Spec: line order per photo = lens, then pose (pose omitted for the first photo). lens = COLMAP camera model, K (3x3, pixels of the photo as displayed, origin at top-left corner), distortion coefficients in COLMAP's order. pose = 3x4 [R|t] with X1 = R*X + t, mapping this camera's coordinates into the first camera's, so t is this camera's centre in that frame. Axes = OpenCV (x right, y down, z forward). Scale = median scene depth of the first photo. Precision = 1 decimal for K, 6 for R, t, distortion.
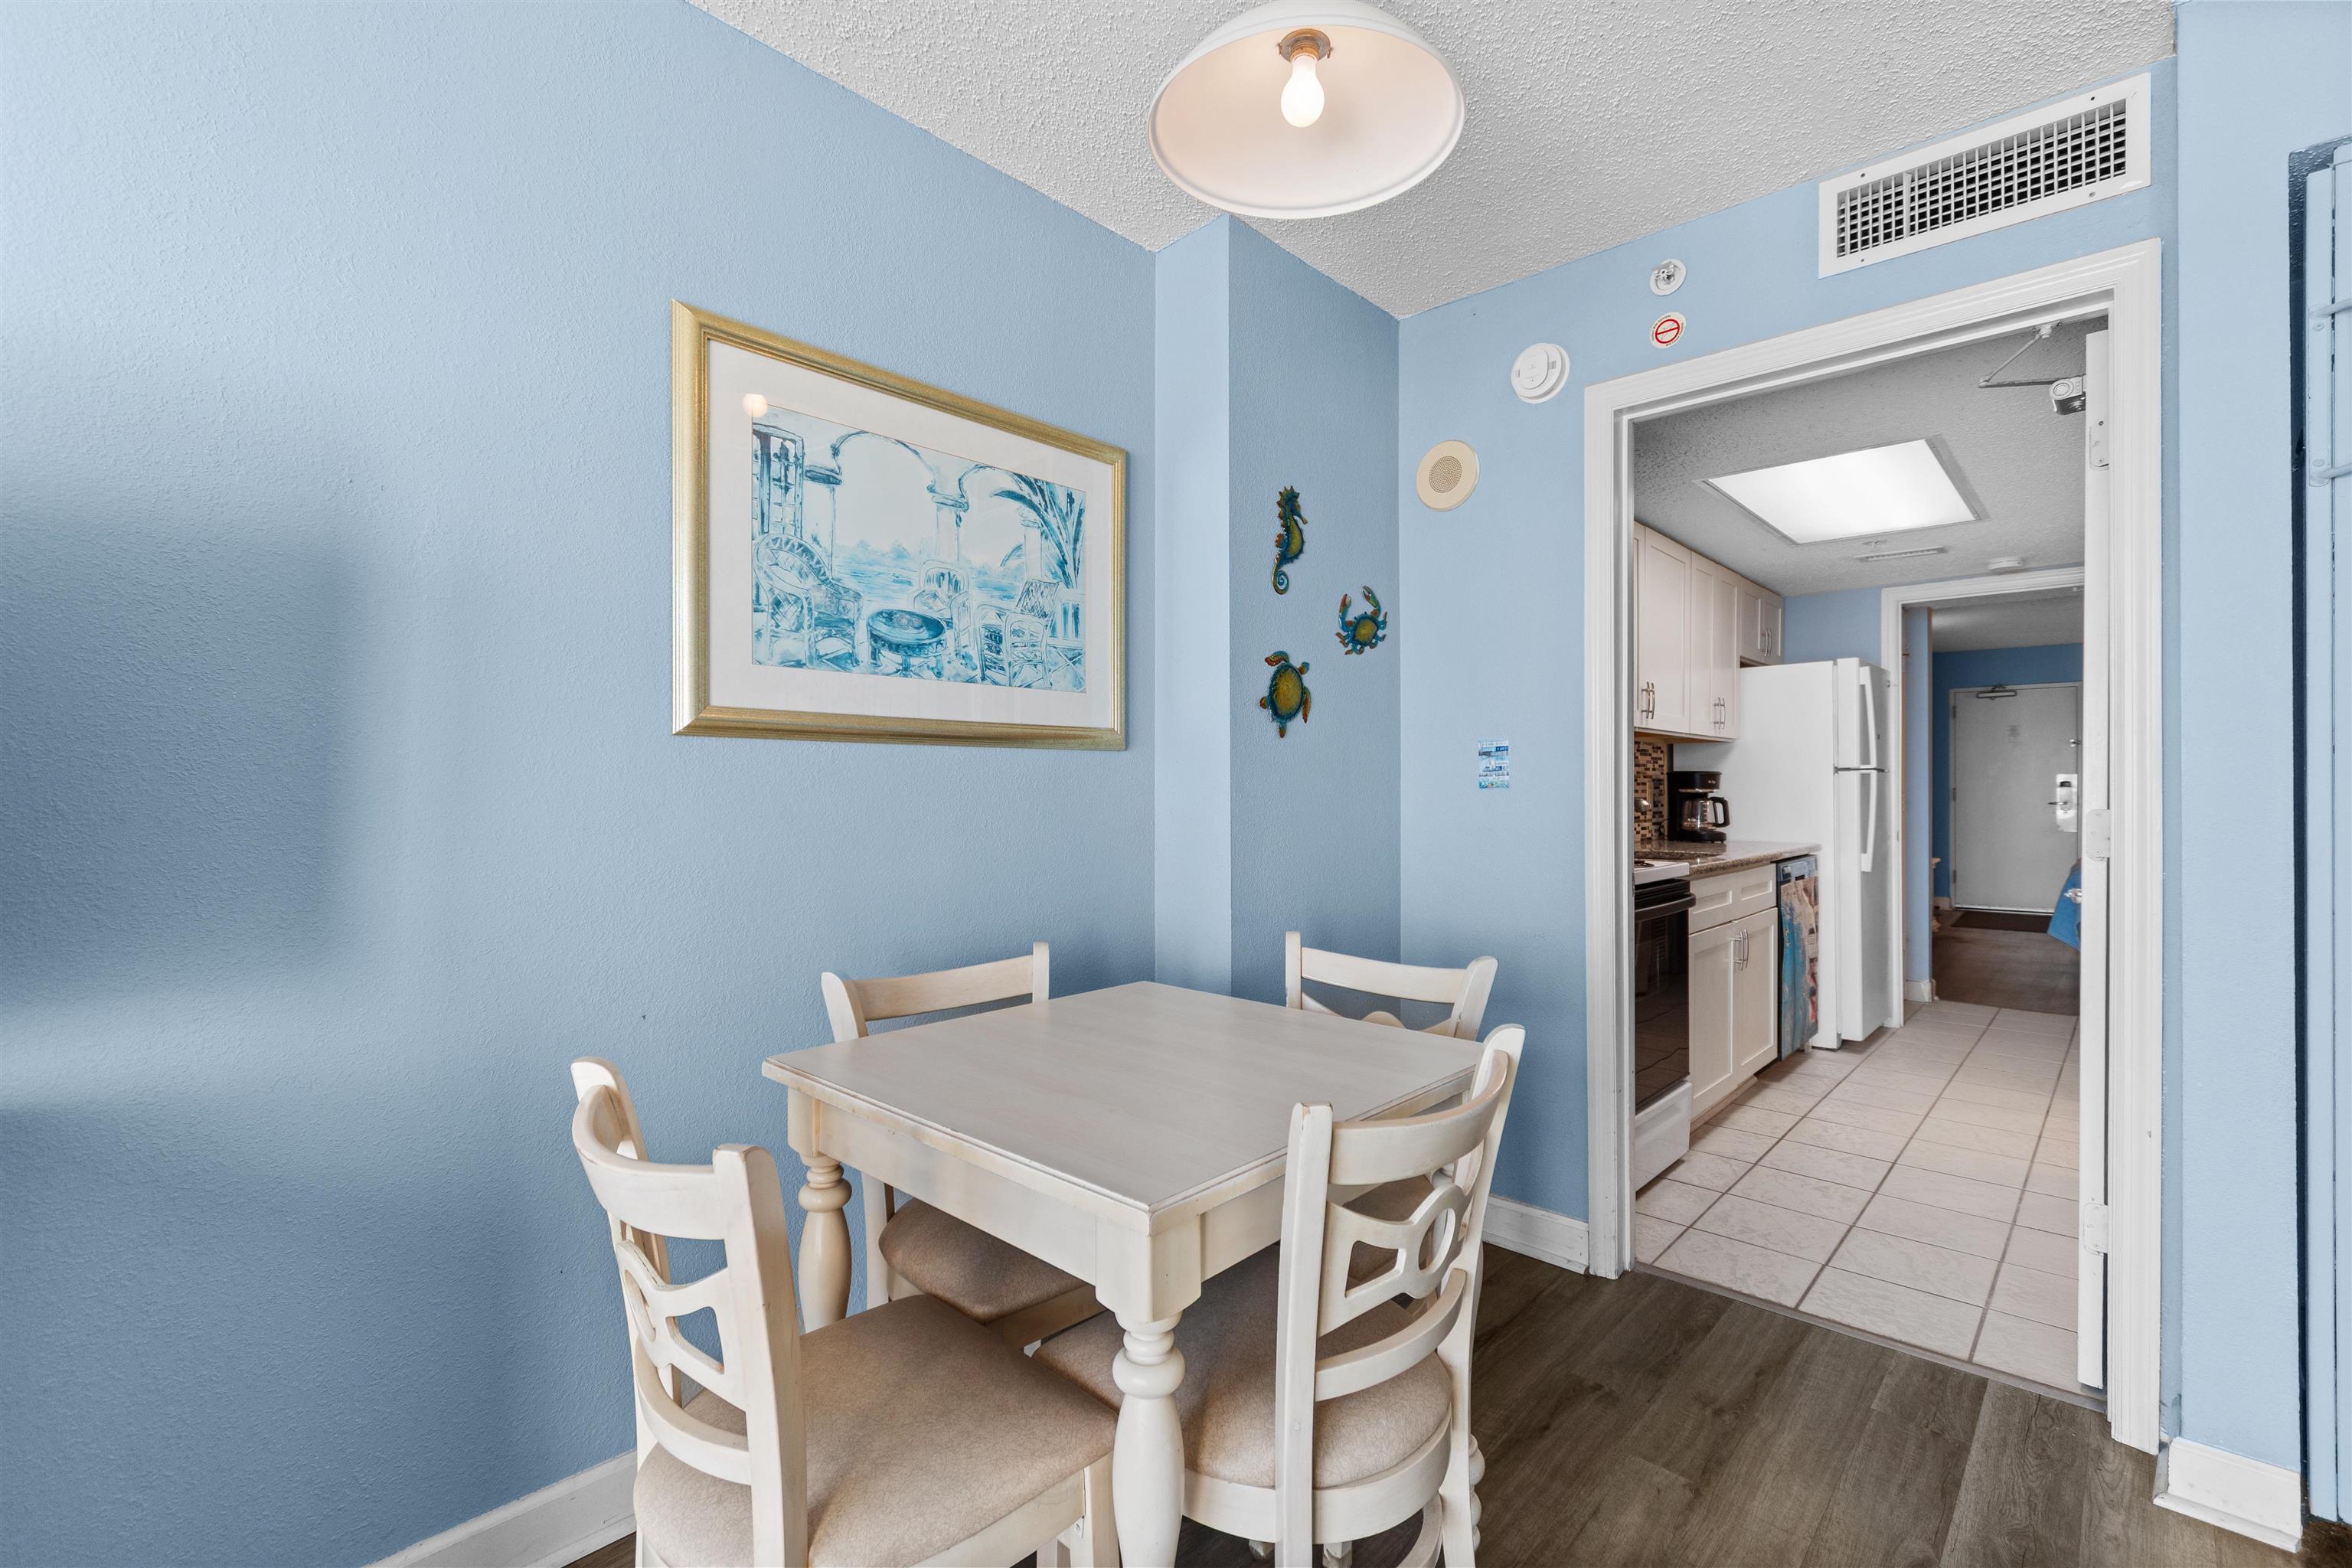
lens RADIAL K [[1029.9, 0, 1183.6], [0, 1029.9, 785.9], [0, 0, 1]] dist [0.007179, -0.003616]
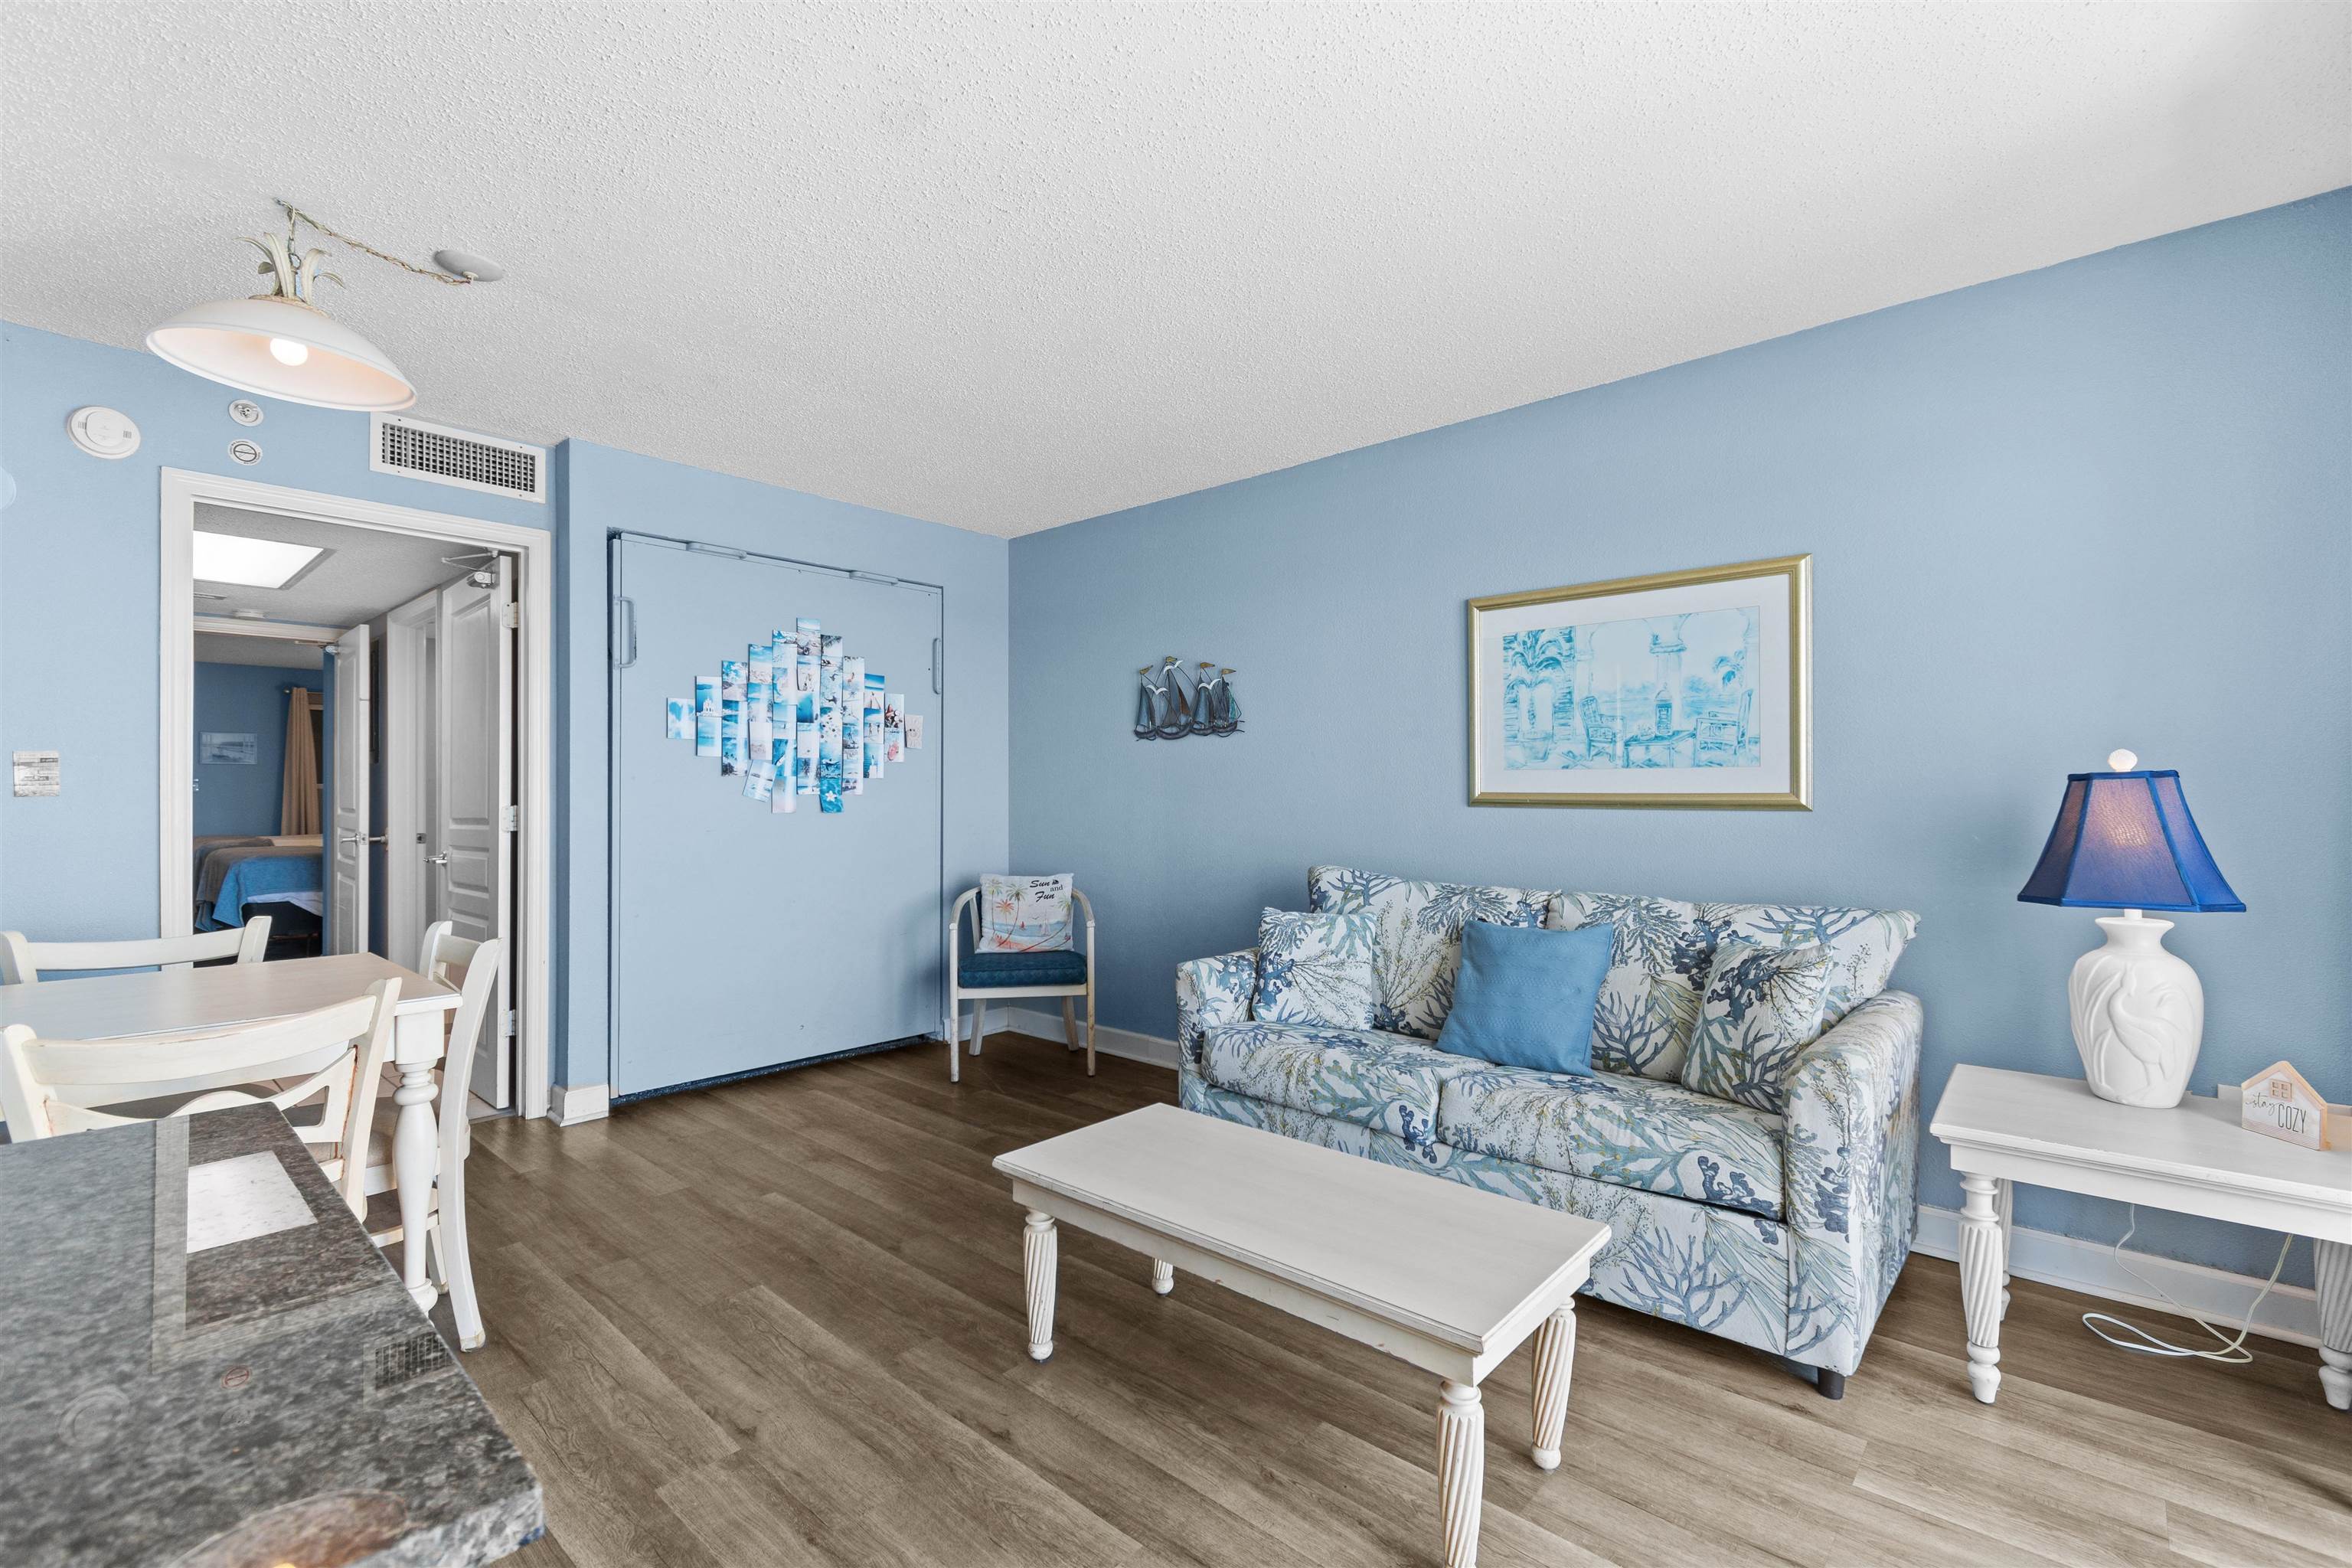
lens RADIAL K [[1029.9, 0, 1183.6], [0, 1029.9, 785.9], [0, 0, 1]] dist [0.007179, -0.003616]
pose [[-0.021700, 0.004556, 0.999754, -0.913872], [-0.001010, 0.999989, -0.004579, -0.006446], [-0.999764, -0.001109, -0.021695, -0.186073]]
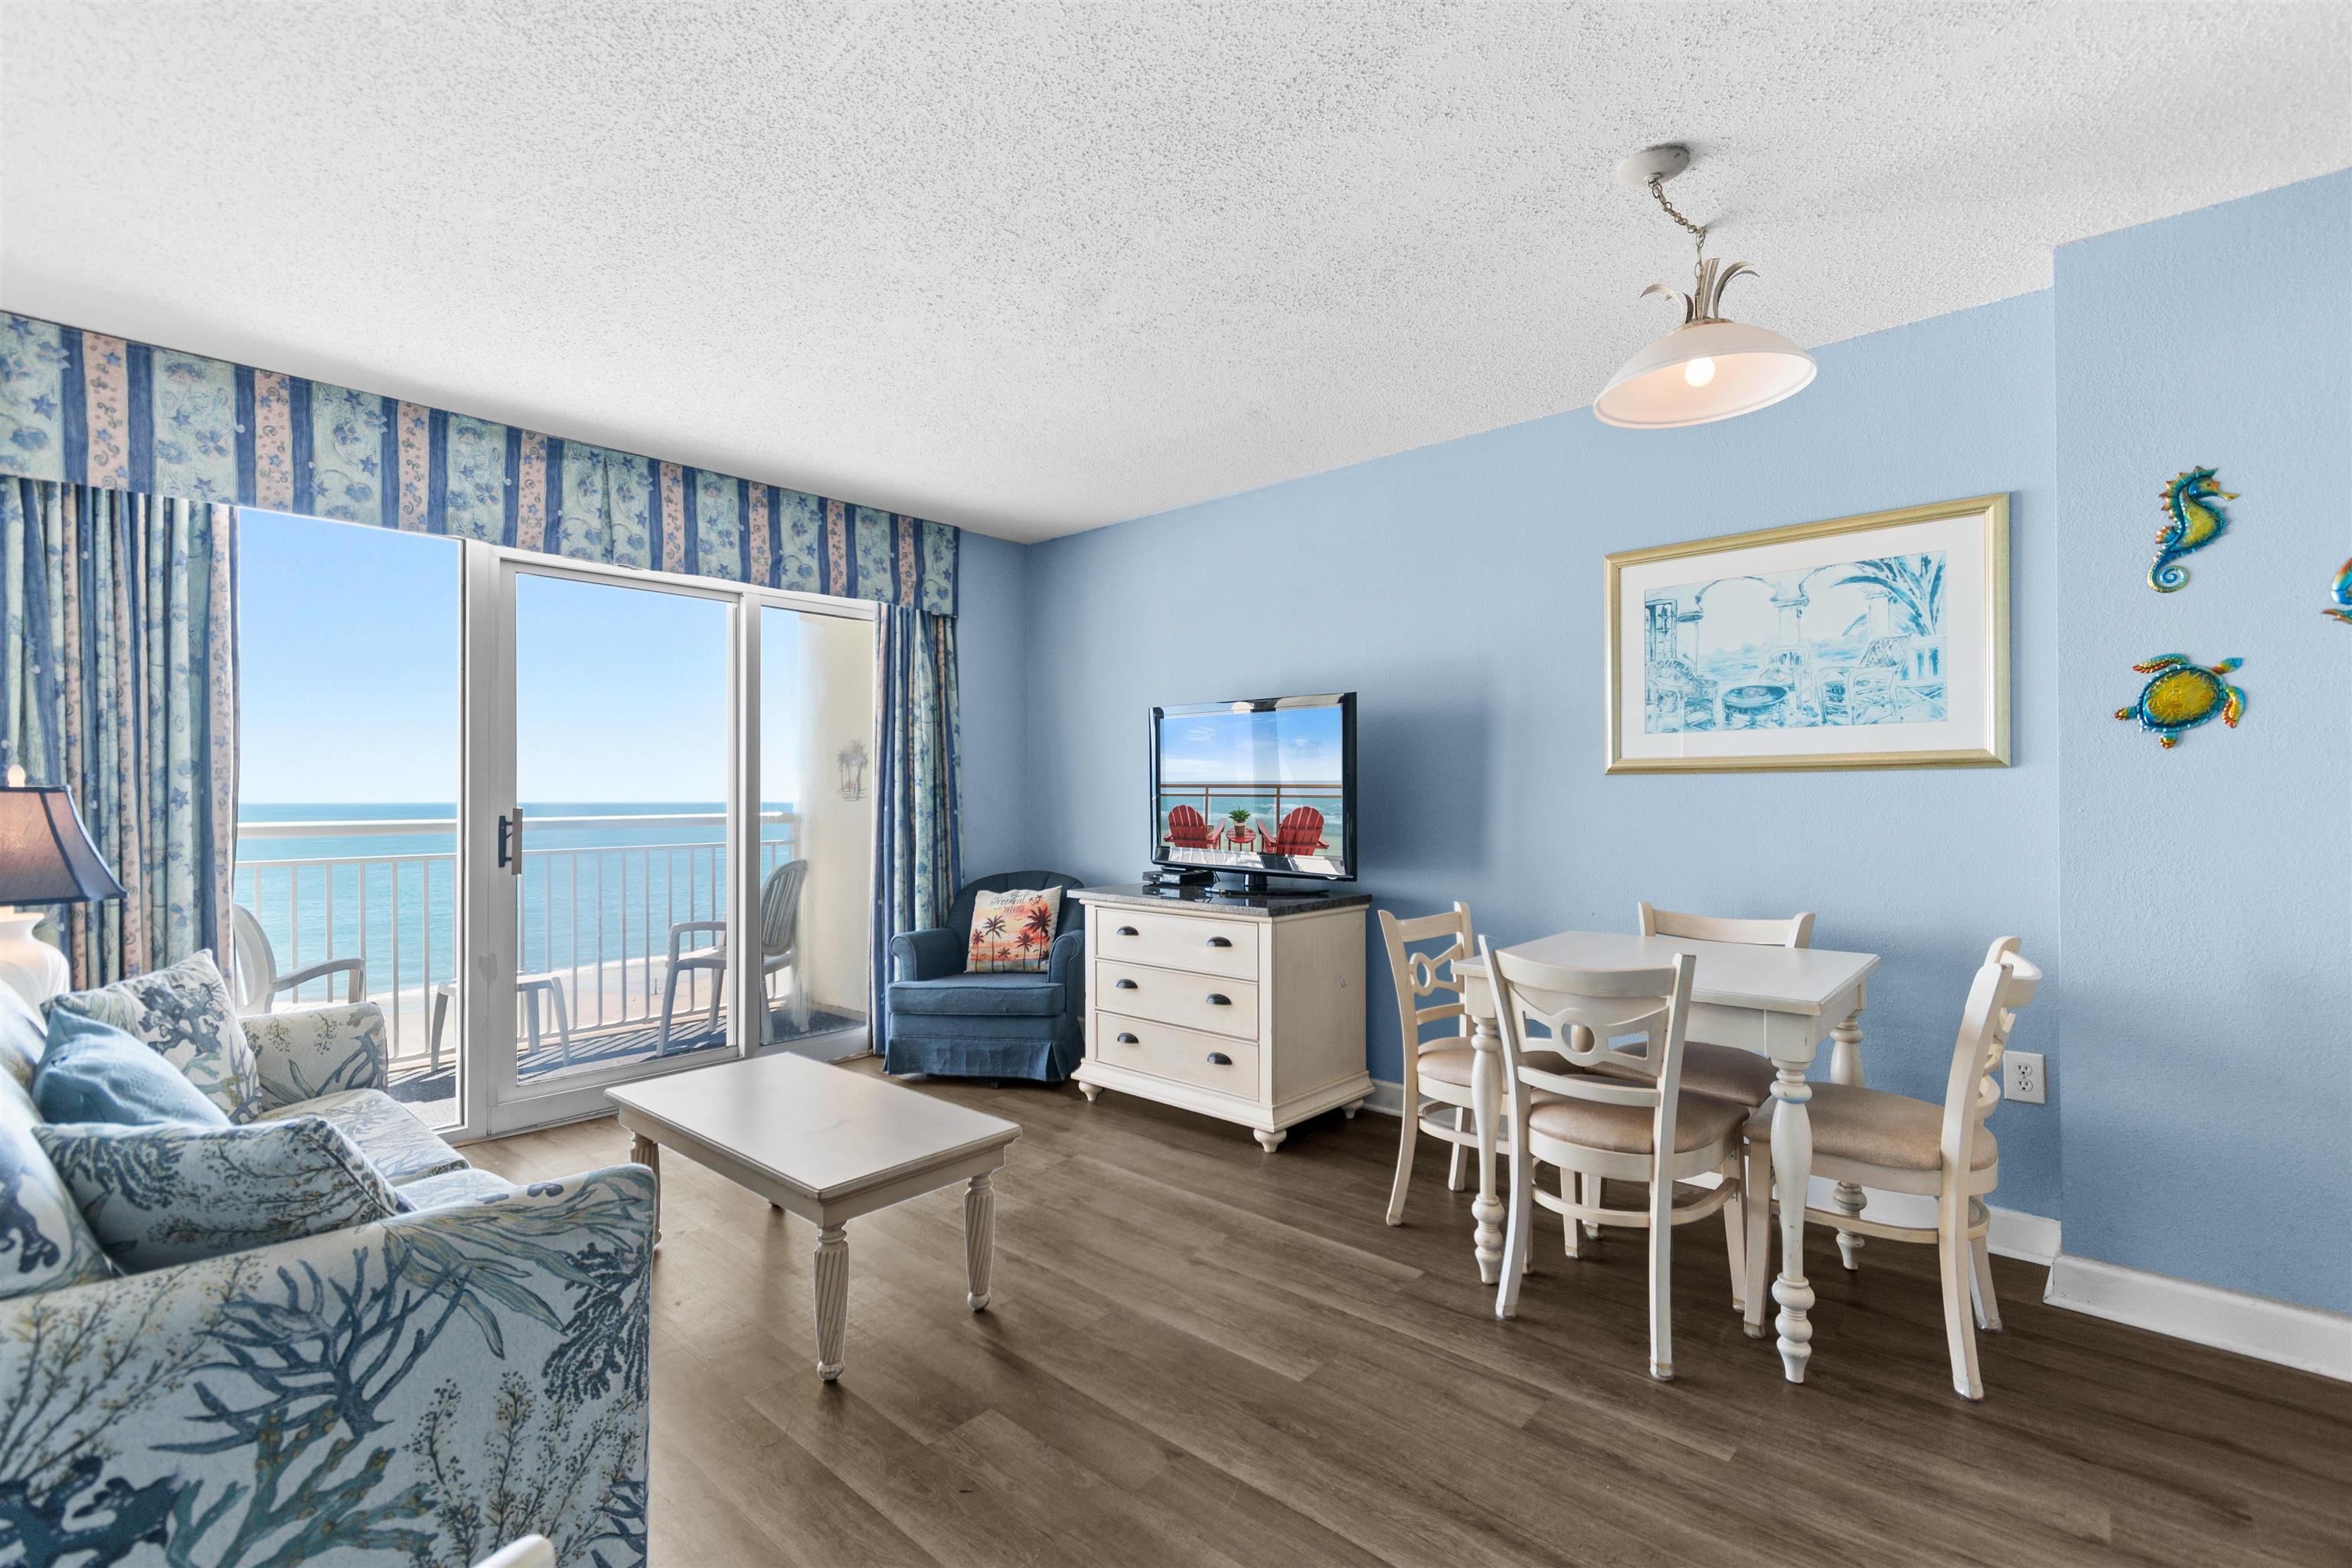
lens RADIAL K [[1028.3, 0, 1184.0], [0, 1028.3, 791.9], [0, 0, 1]] dist [0.010868, -0.004822]
pose [[0.025422, -0.005324, -0.999663, 1.064503], [0.003550, 0.999980, -0.005236, -0.006586], [0.999671, -0.003416, 0.025440, 0.102722]]
